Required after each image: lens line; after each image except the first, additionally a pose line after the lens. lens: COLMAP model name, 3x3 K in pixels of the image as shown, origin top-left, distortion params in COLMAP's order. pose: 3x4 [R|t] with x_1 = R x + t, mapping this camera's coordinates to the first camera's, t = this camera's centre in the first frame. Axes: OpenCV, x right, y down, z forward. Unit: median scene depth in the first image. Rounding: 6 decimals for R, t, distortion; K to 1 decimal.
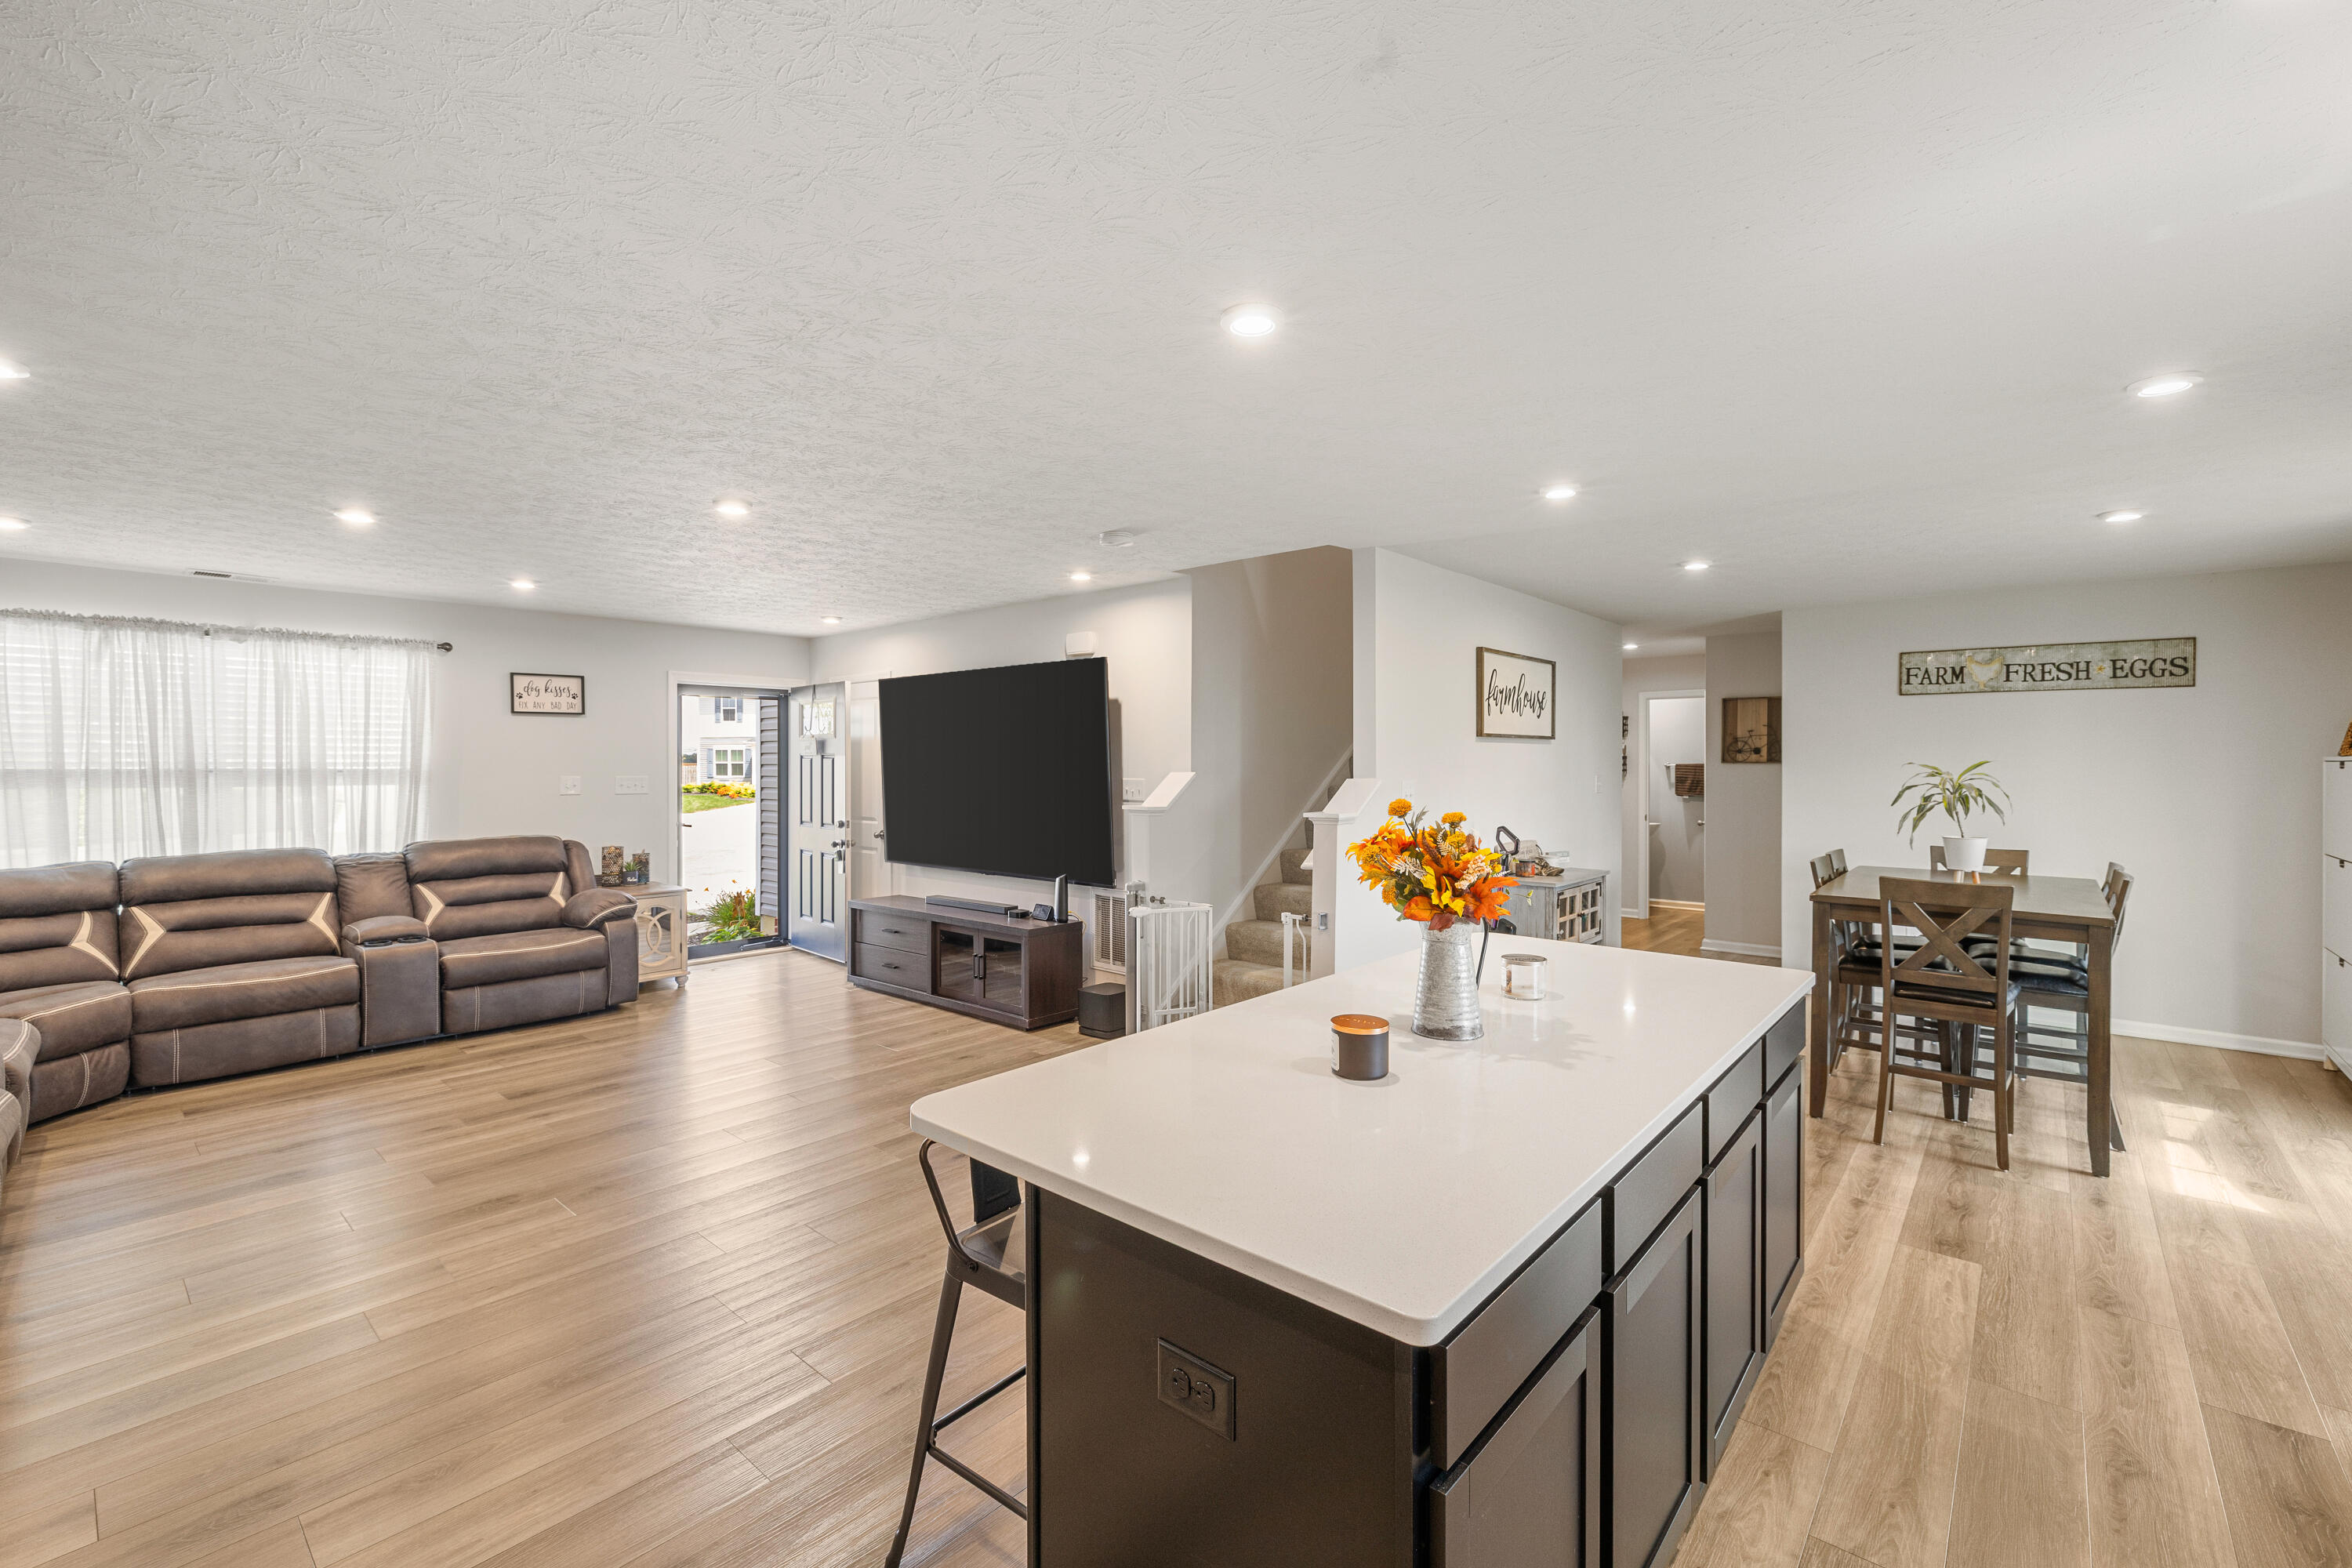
lens RADIAL K [[982.7, 0, 1165.8], [0, 982.7, 764.9], [0, 0, 1]] dist [-0.001581, 0.000803]
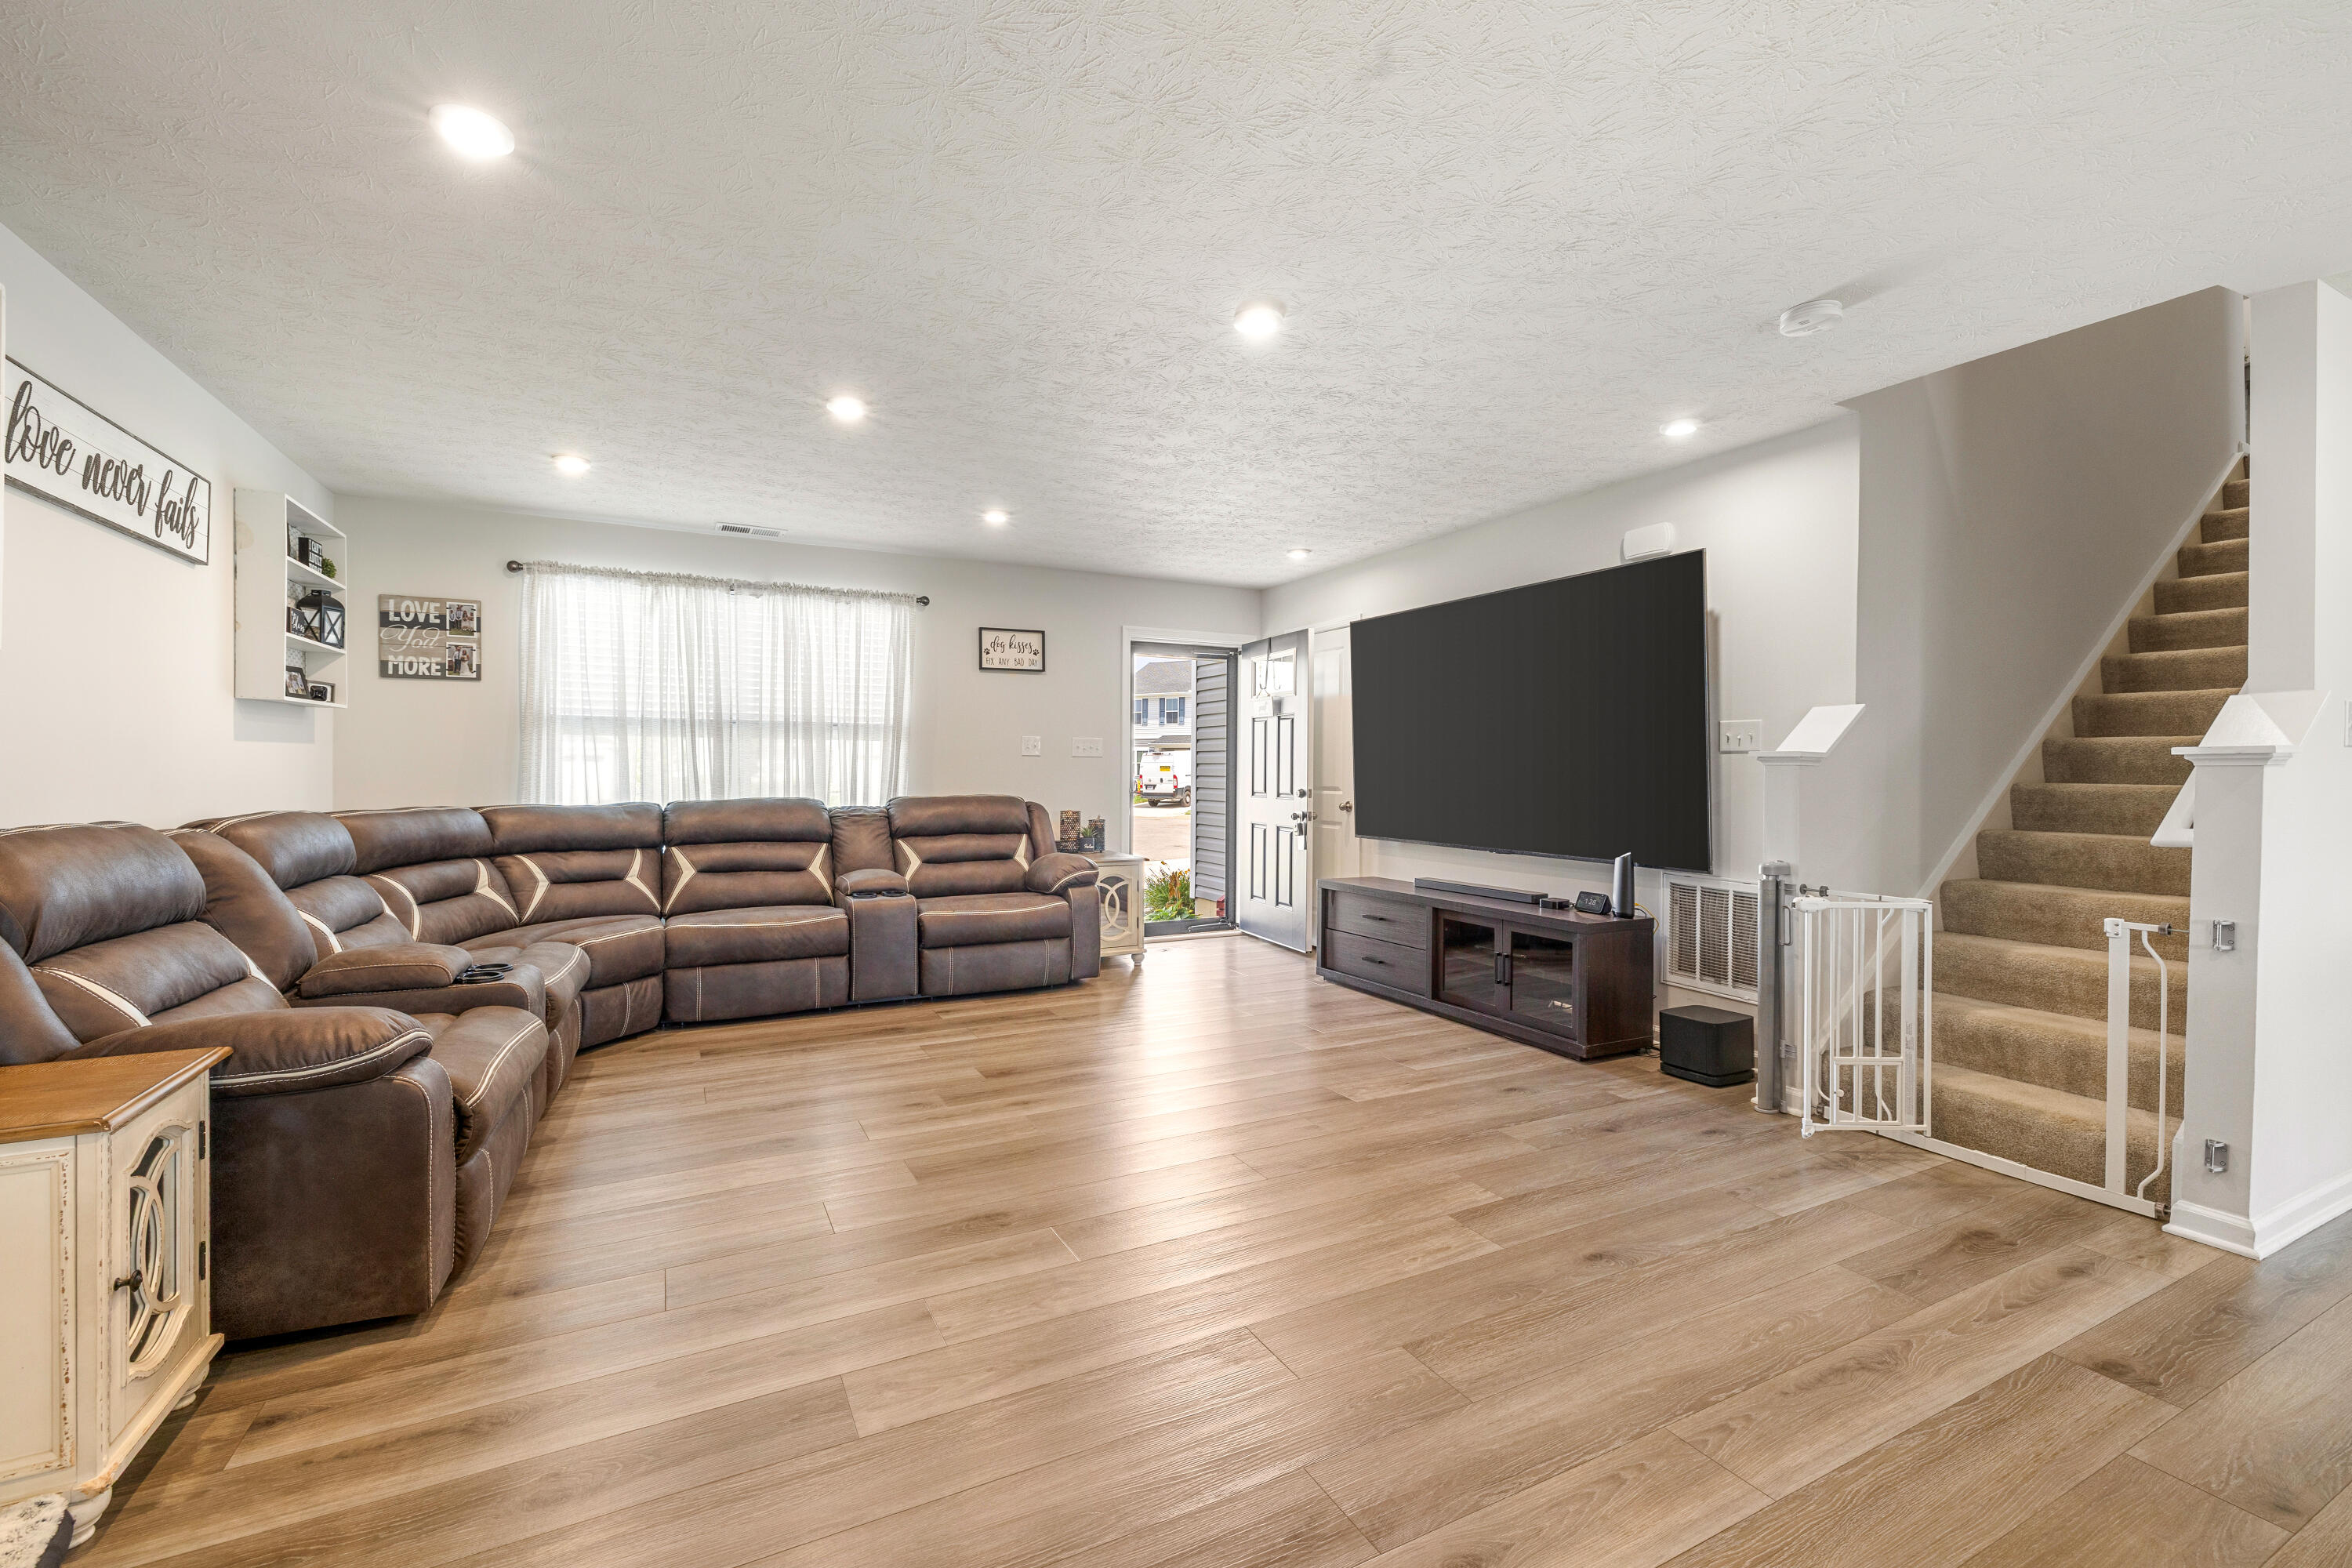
lens RADIAL K [[999.4, 0, 1186.0], [0, 999.4, 764.3], [0, 0, 1]] dist [0.001358, 0.000364]
pose [[0.933145, 0.006120, -0.359448, -0.154180], [-0.006993, 0.999975, -0.001128, 0.051615], [0.359432, 0.003566, 0.933165, 0.194898]]
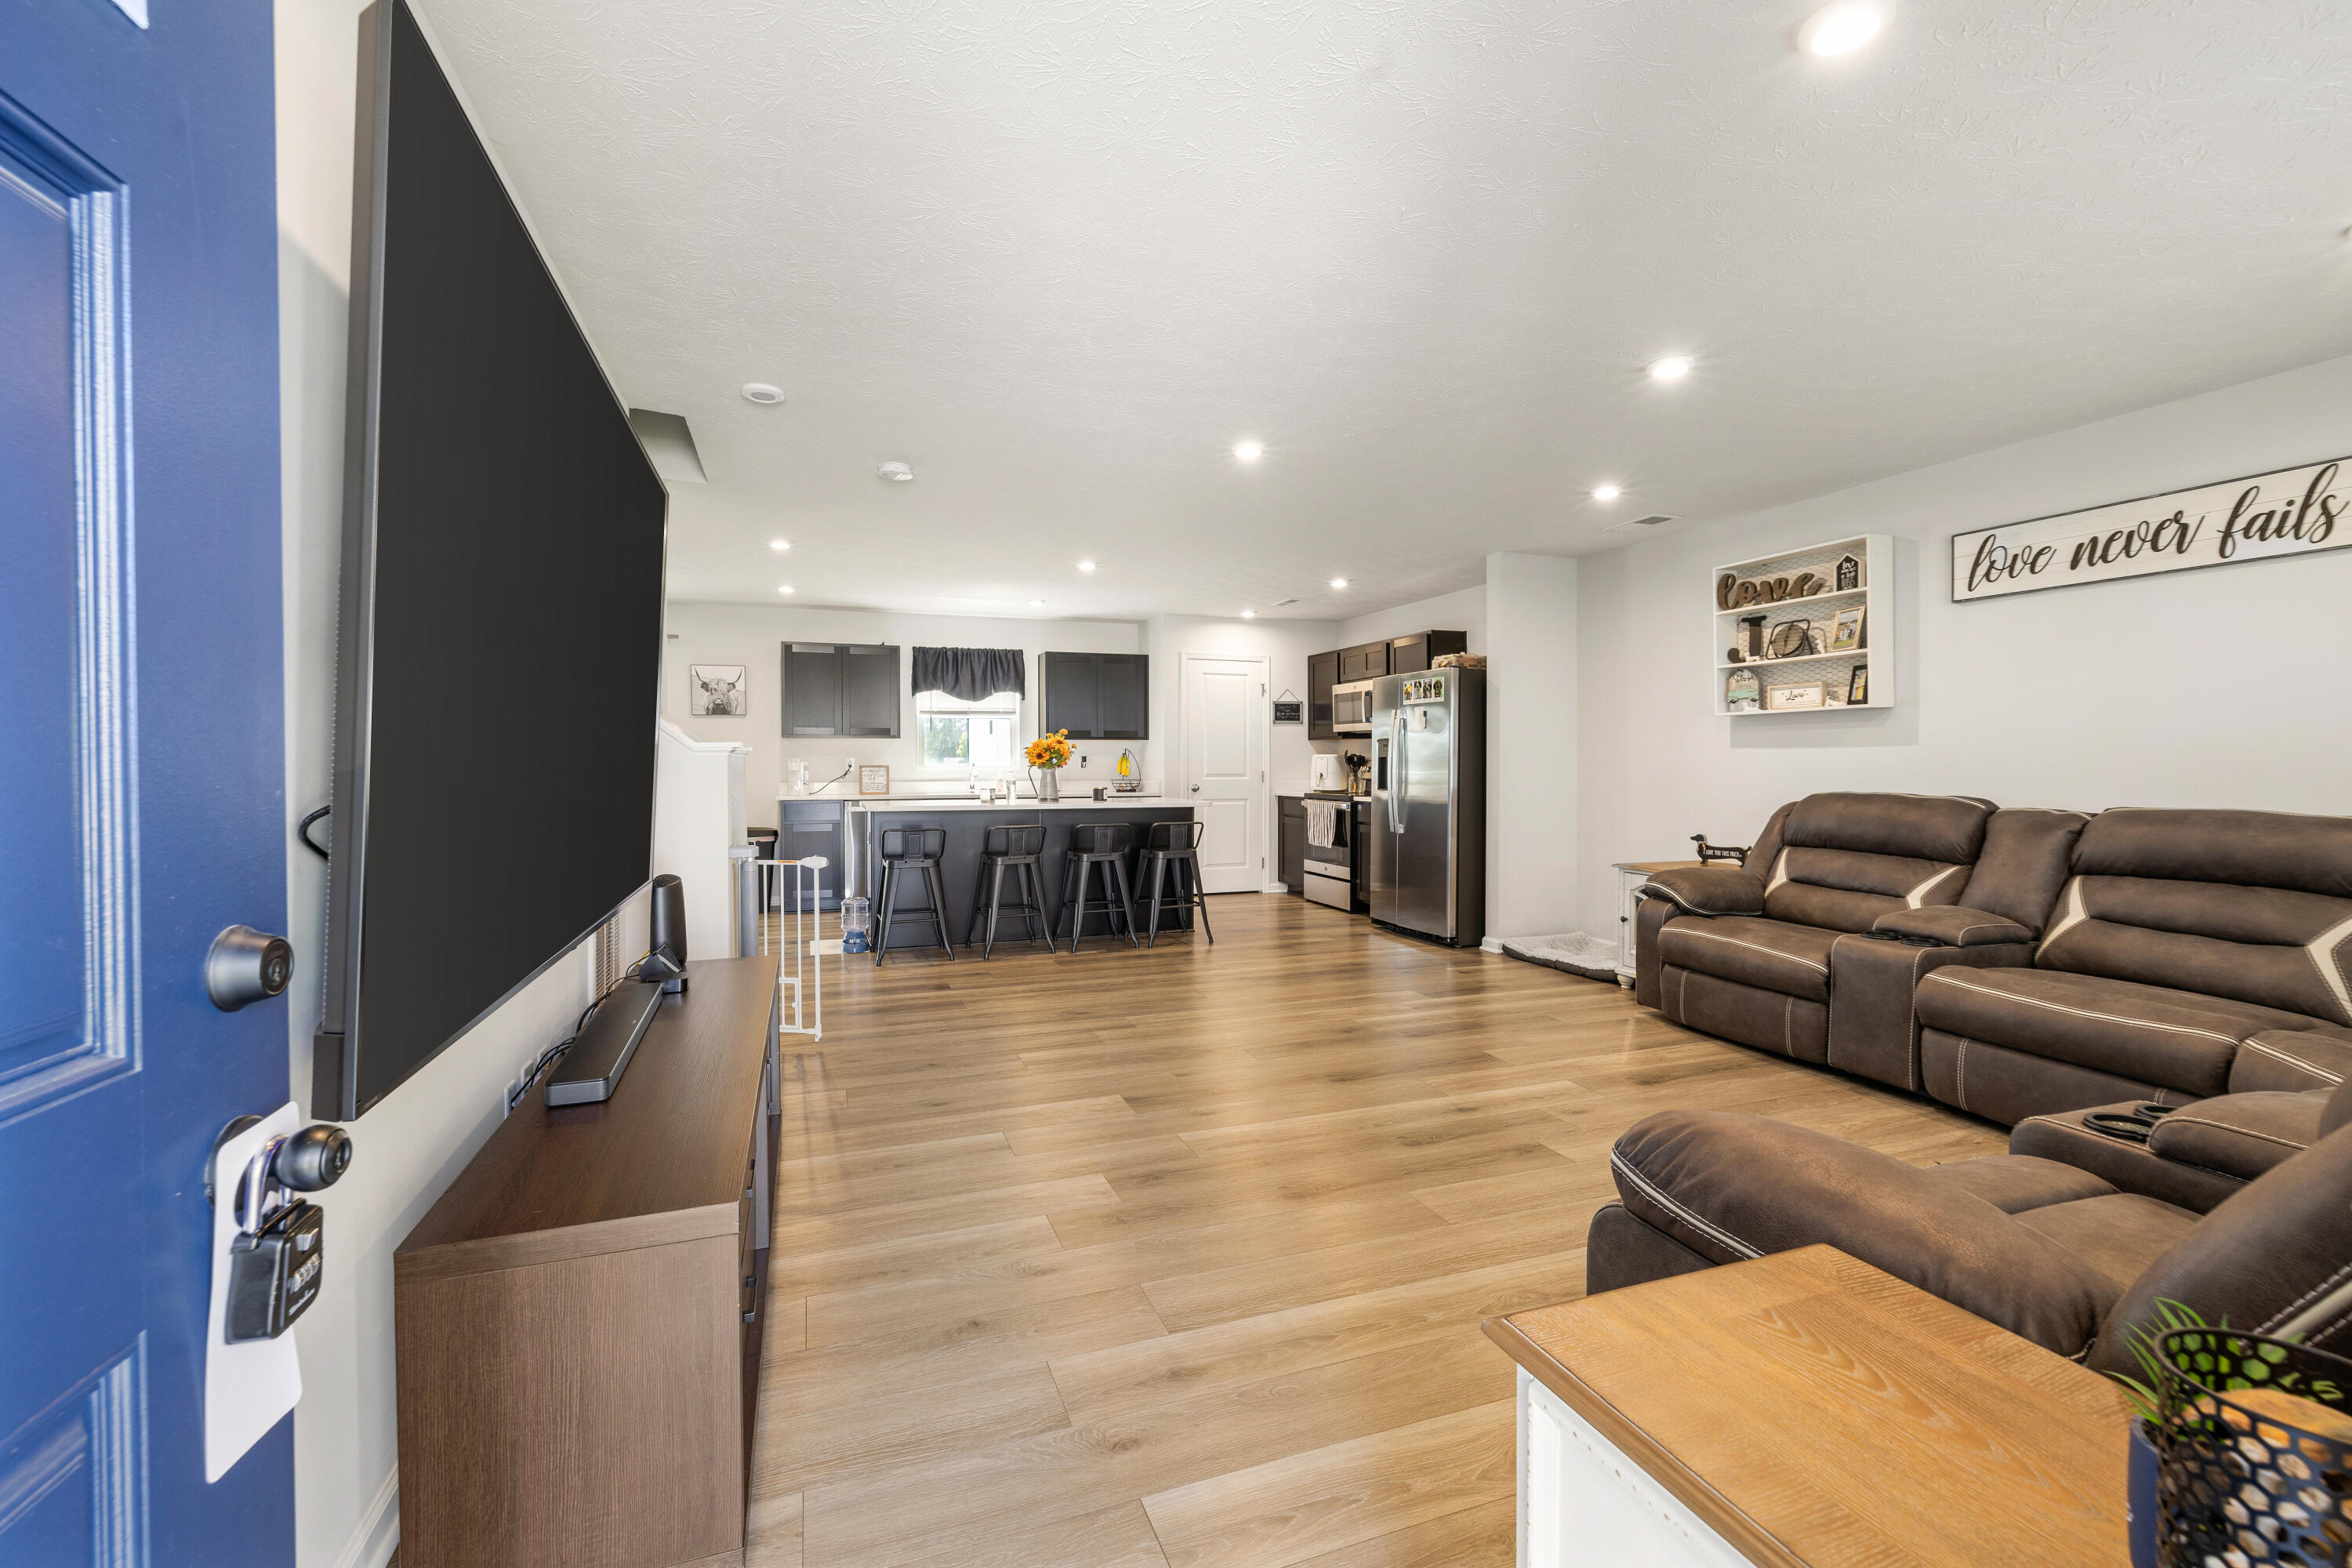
lens RADIAL K [[998.8, 0, 1165.9], [0, 998.8, 780.3], [0, 0, 1]] dist [0.001442, 0.000215]
pose [[-0.877500, -0.005104, 0.479549, -0.631081], [0.003952, 0.999832, 0.017873, 0.056930], [-0.479559, 0.017579, -0.877333, 1.423178]]
